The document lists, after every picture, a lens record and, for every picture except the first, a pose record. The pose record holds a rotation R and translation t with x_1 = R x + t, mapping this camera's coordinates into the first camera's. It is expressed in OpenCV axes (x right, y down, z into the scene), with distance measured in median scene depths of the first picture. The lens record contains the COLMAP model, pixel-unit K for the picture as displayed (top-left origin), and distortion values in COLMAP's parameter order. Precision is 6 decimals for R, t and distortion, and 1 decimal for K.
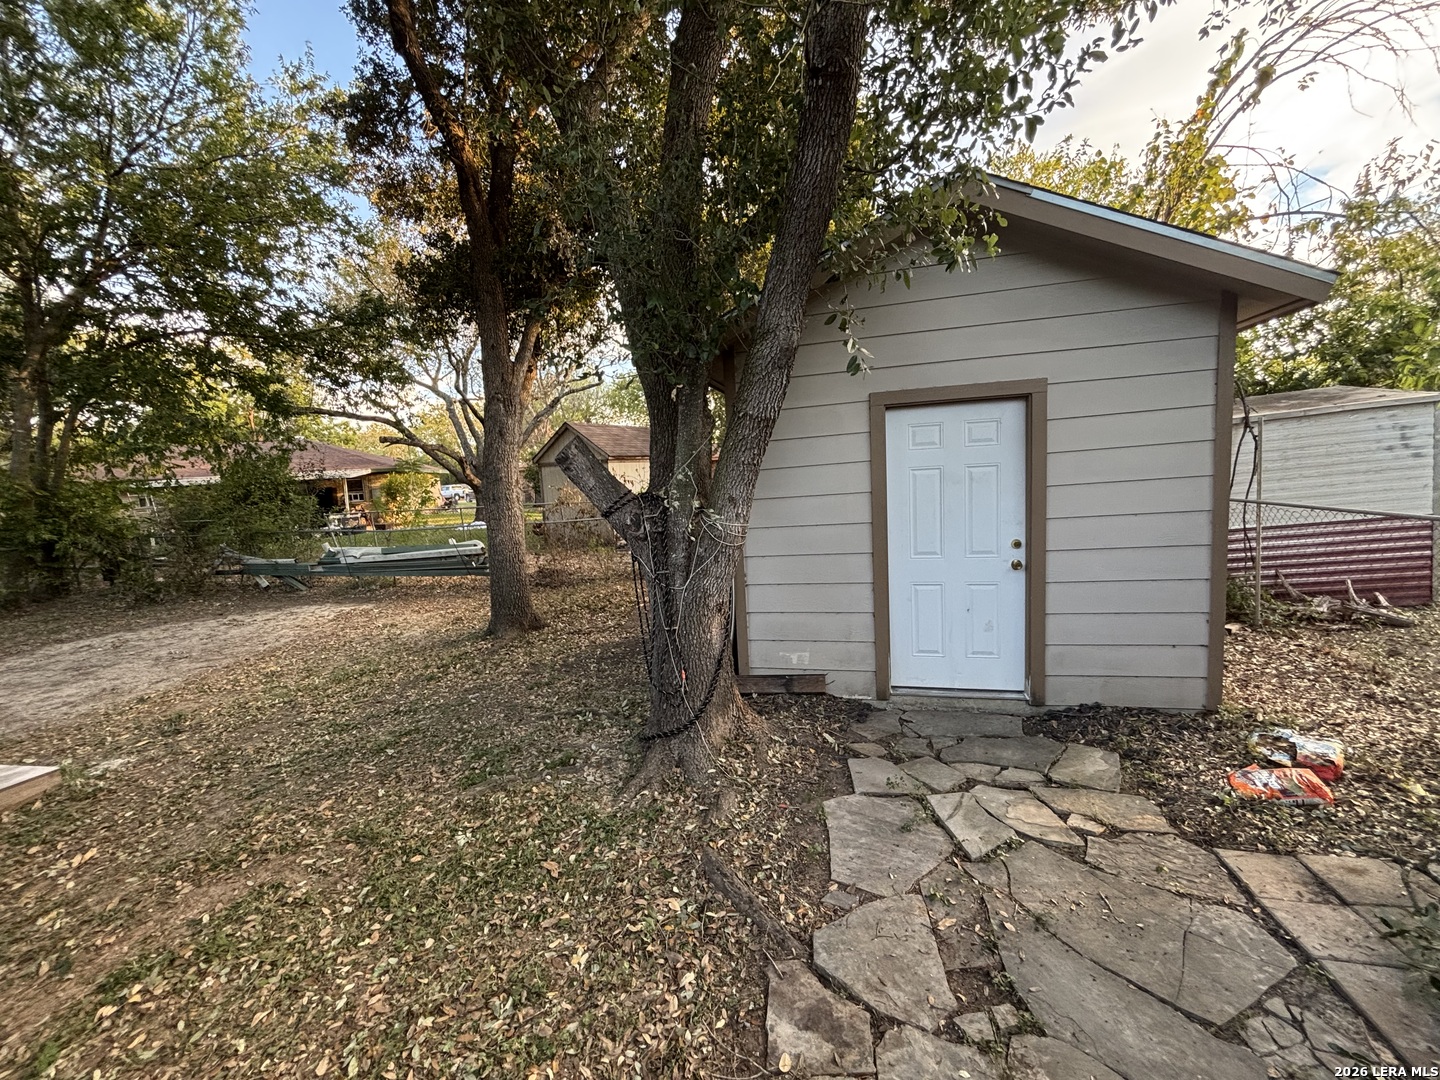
lens RADIAL K [[578.6, 0, 717.3], [0, 578.6, 538.0], [0, 0, 1]] dist [-0.001735, 0.000384]
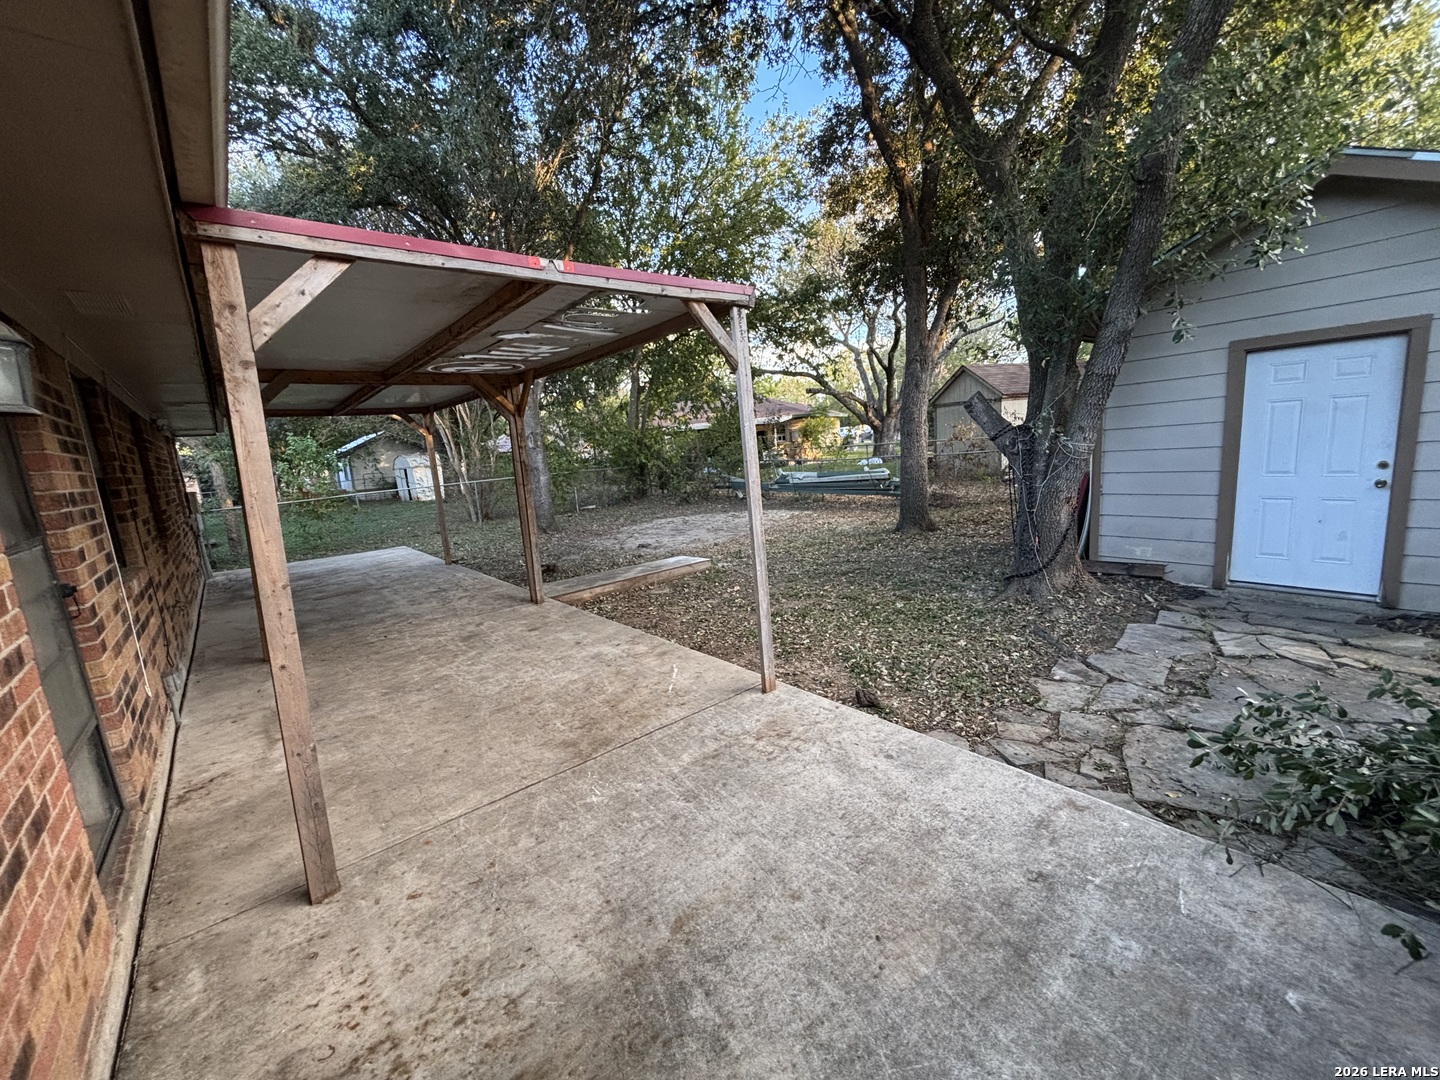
lens RADIAL K [[578.6, 0, 717.3], [0, 578.6, 538.0], [0, 0, 1]] dist [-0.001735, 0.000384]
pose [[0.804508, 0.093610, -0.586519, 0.137106], [-0.034772, 0.993231, 0.110826, 0.068643], [0.592923, -0.068766, 0.802318, -0.656856]]
